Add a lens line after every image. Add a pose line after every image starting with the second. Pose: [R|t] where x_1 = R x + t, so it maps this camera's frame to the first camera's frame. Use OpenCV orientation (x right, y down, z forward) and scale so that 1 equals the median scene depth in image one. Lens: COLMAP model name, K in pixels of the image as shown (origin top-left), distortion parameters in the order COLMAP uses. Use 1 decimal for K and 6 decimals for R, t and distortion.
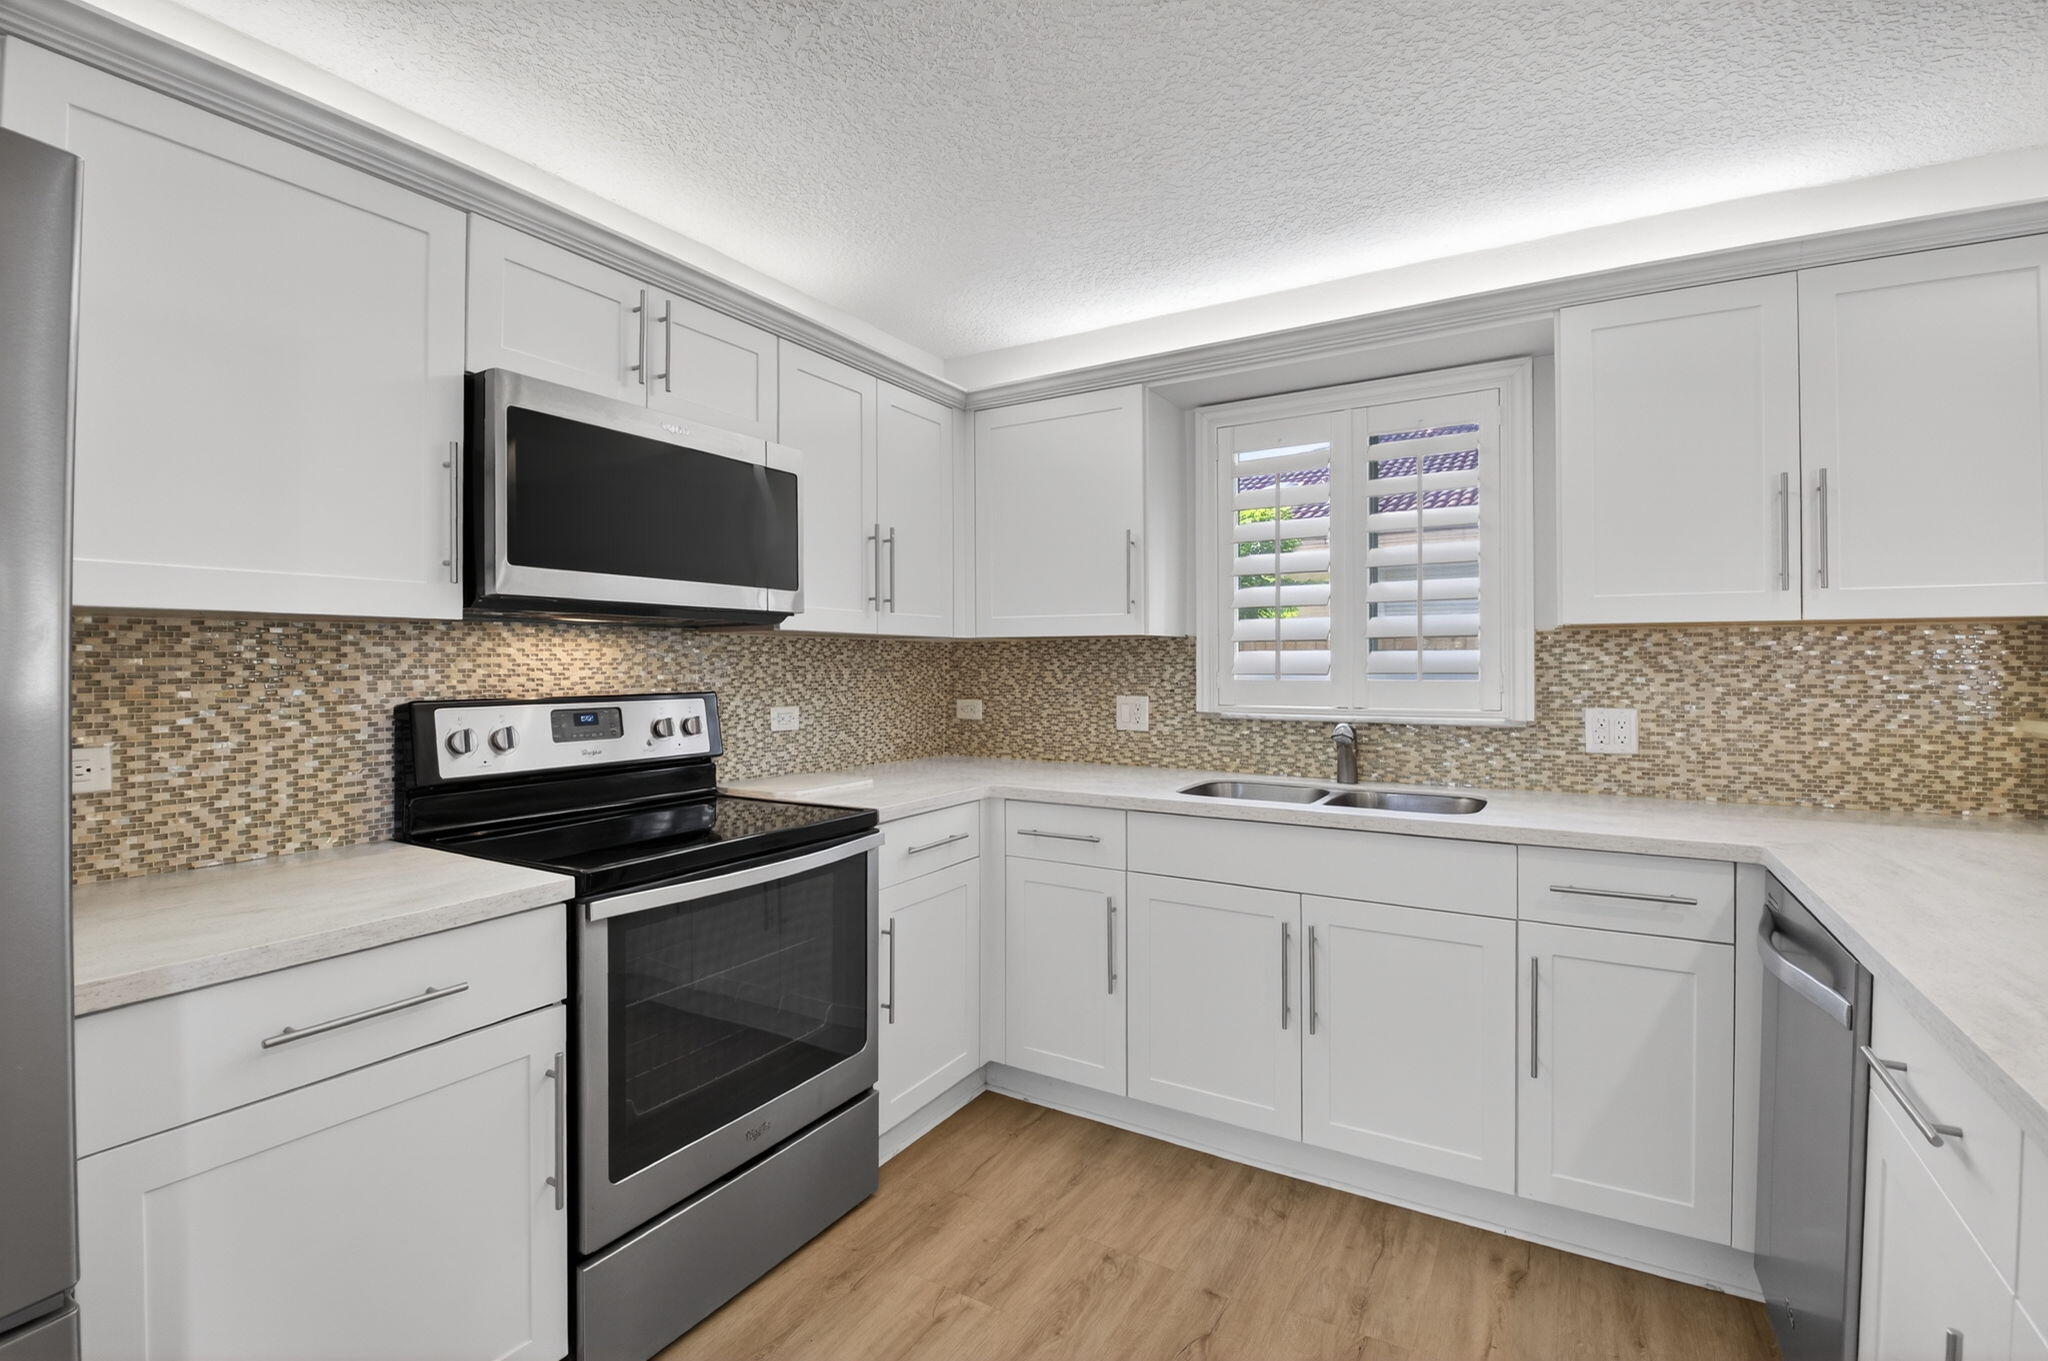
lens RADIAL K [[900.5, 0, 1038.0], [0, 900.5, 665.8], [0, 0, 1]] dist [-0.023041, -0.002891]
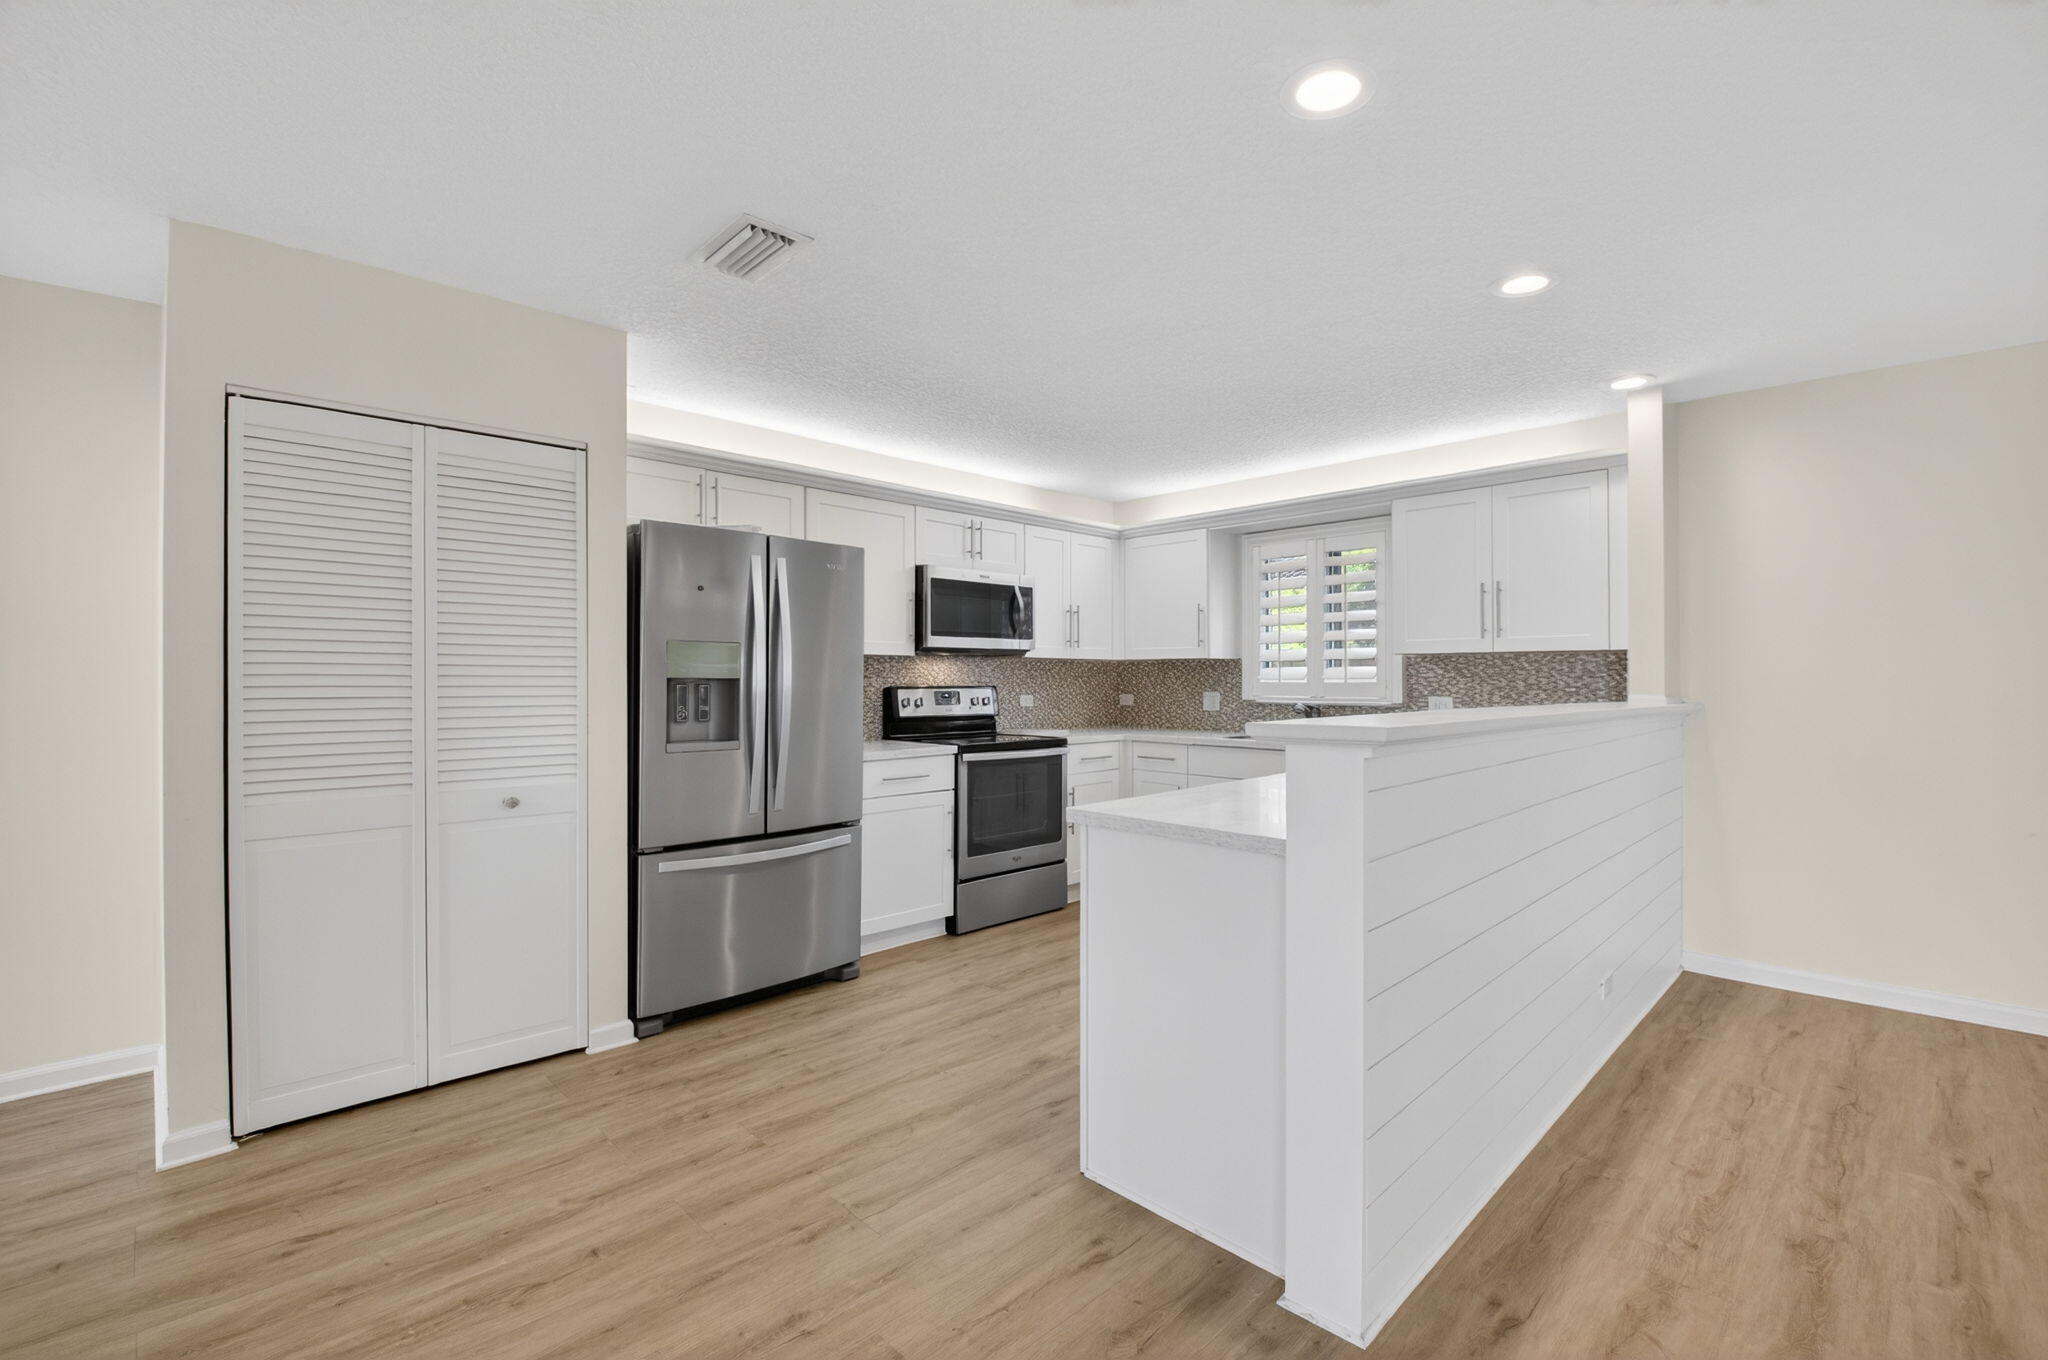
lens RADIAL K [[900.5, 0, 1039.4], [0, 900.5, 672.4], [0, 0, 1]] dist [-0.023041, -0.002891]
pose [[0.968540, 0.000761, -0.248855, 0.291677], [-0.003248, 0.999949, -0.009583, 0.017297], [0.248835, 0.010090, 0.968493, -1.113460]]
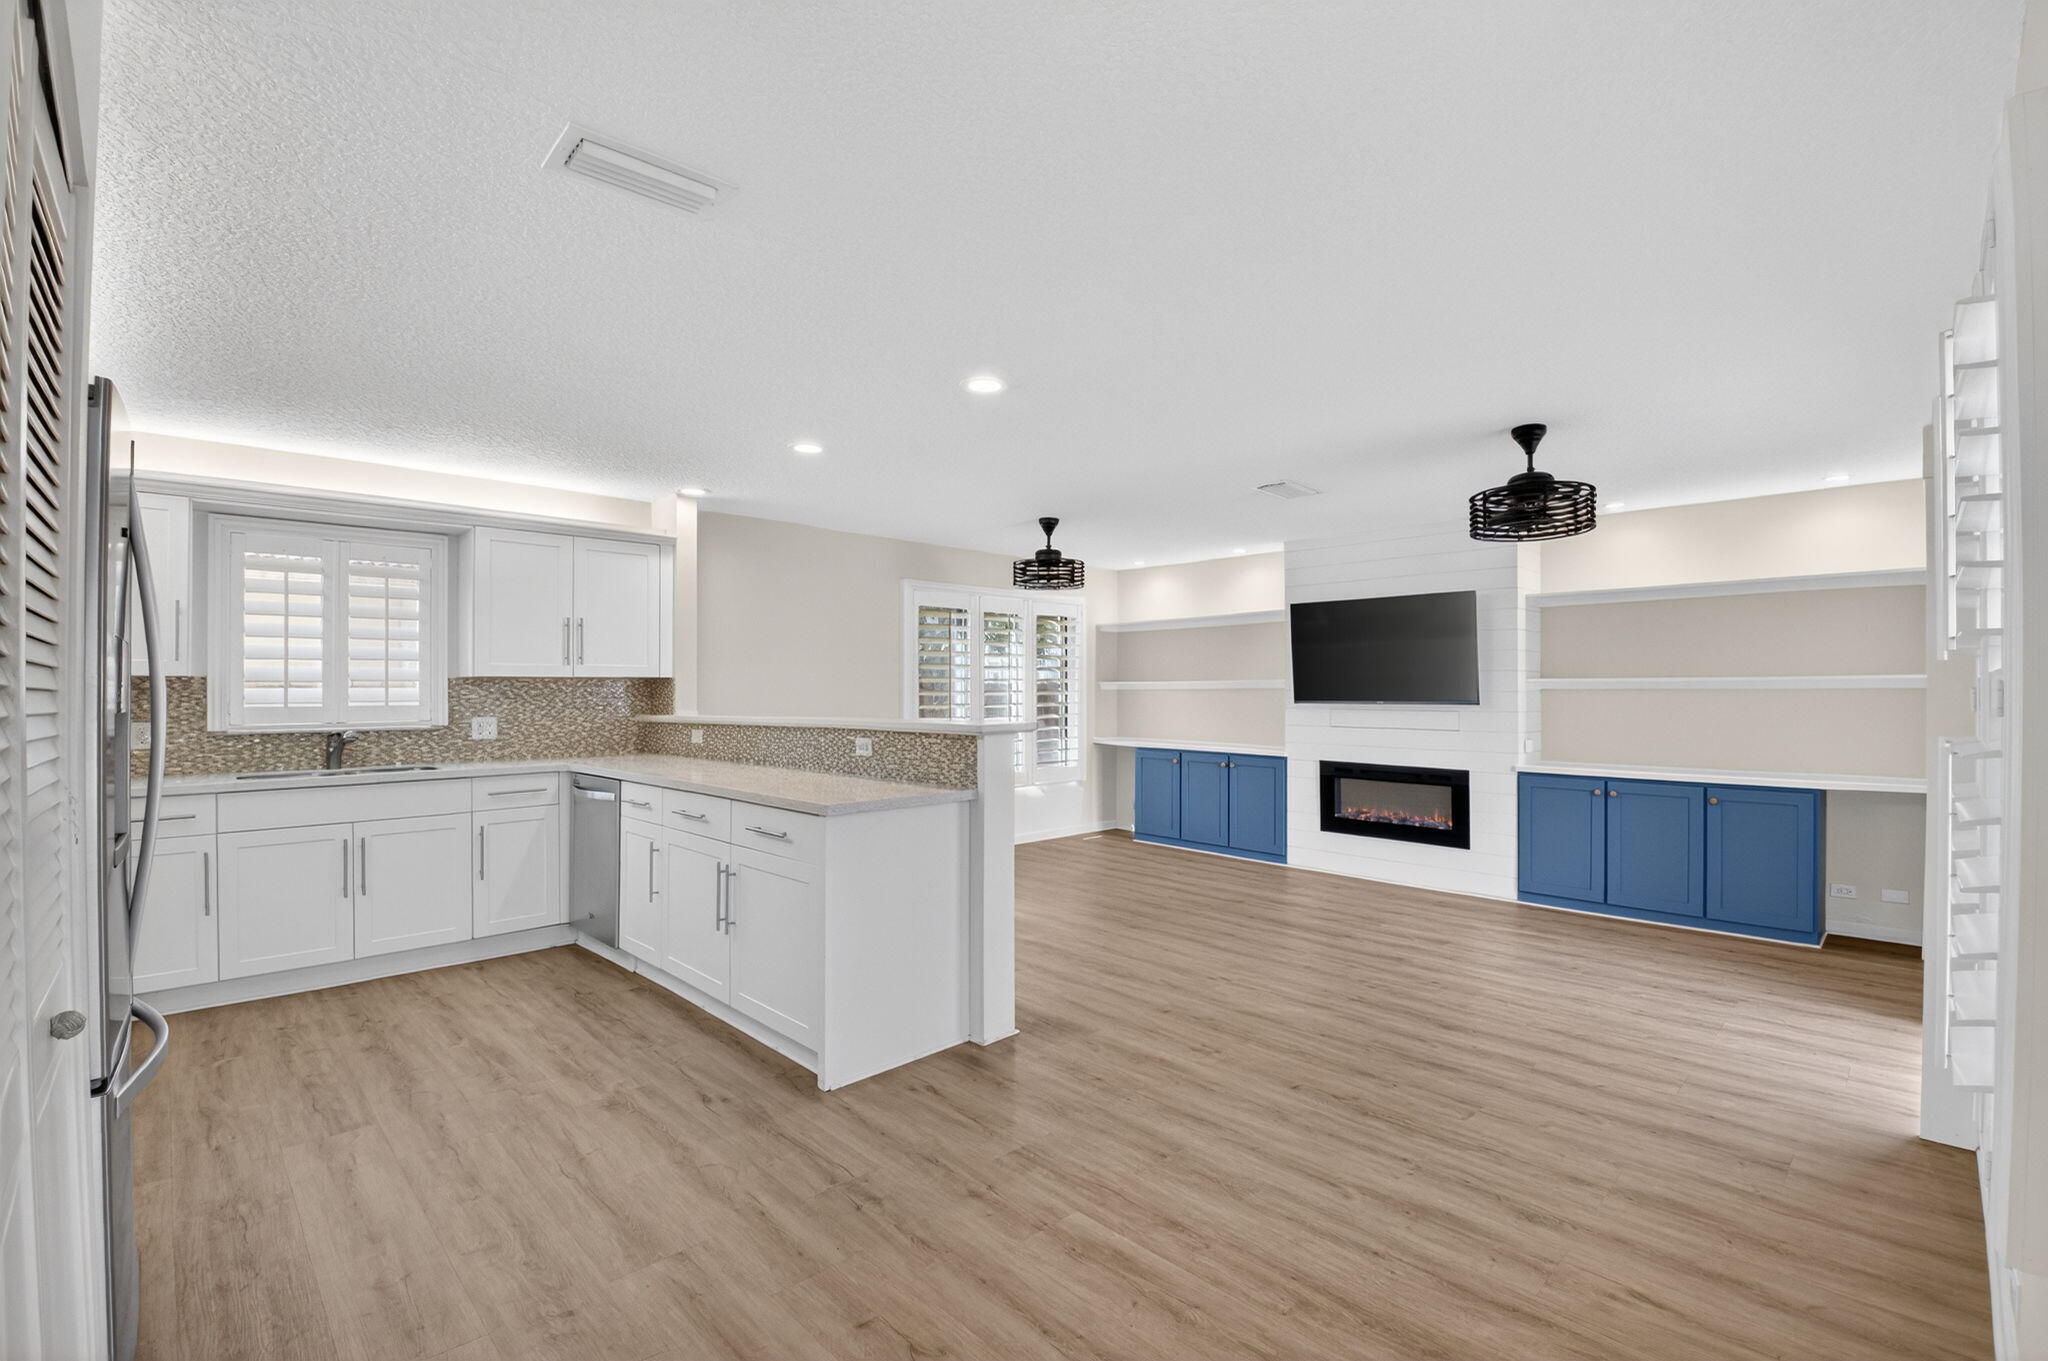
lens RADIAL K [[900.5, 0, 1041.2], [0, 900.5, 671.3], [0, 0, 1]] dist [-0.023041, -0.002891]
pose [[0.256245, 0.019114, 0.966423, -1.029932], [0.009385, 0.999708, -0.022261, 0.000395], [-0.966566, 0.014774, 0.255991, -0.771462]]
